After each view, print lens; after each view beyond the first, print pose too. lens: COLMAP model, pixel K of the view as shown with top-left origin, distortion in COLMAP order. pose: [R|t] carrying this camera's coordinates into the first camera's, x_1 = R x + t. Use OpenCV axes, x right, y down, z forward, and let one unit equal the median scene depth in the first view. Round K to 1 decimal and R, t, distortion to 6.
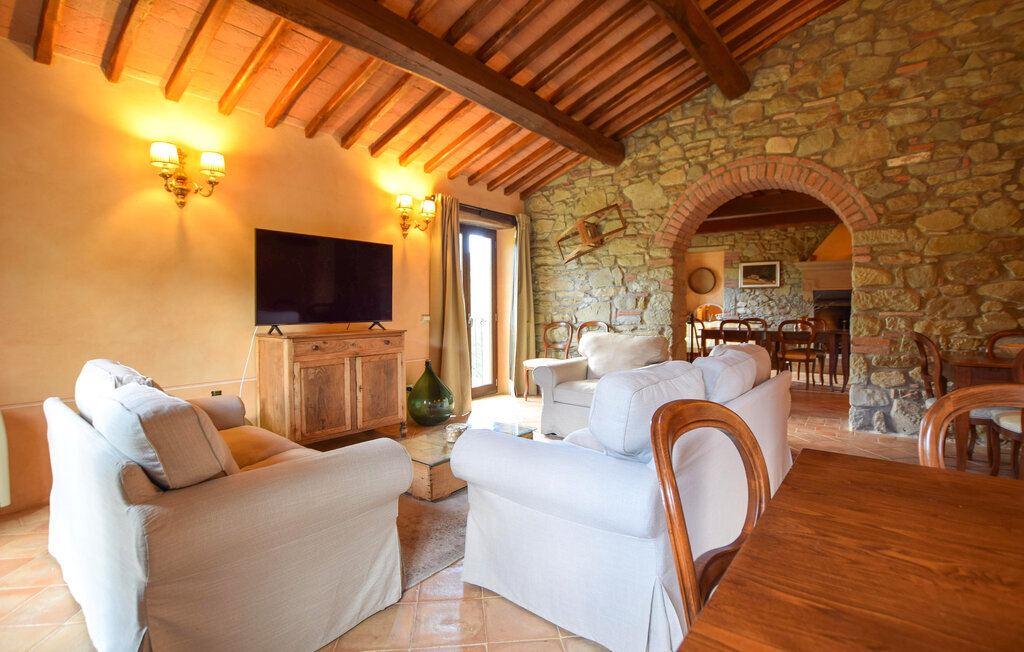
lens RADIAL K [[493.3, 0, 512.0], [0, 493.3, 326.0], [0, 0, 1]] dist [-0.000469, -0.000074]
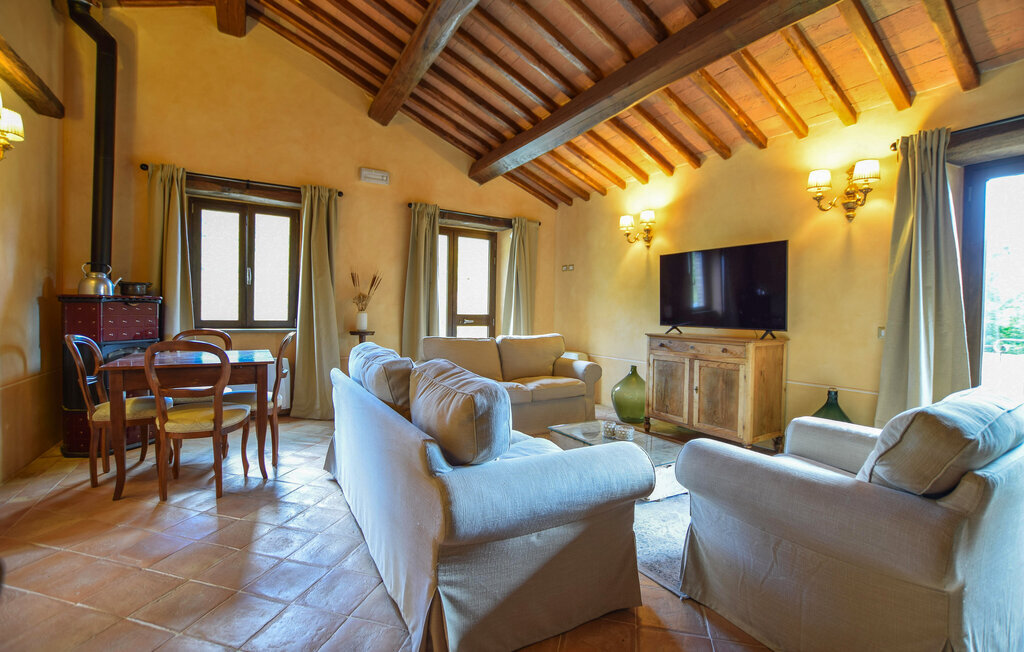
lens RADIAL K [[493.3, 0, 512.0], [0, 493.3, 326.0], [0, 0, 1]] dist [-0.000469, -0.000074]
pose [[-0.380644, 0.027745, -0.924305, 0.828373], [-0.050477, 0.997436, 0.050728, -0.044129], [0.923343, 0.065966, -0.378268, 1.035868]]
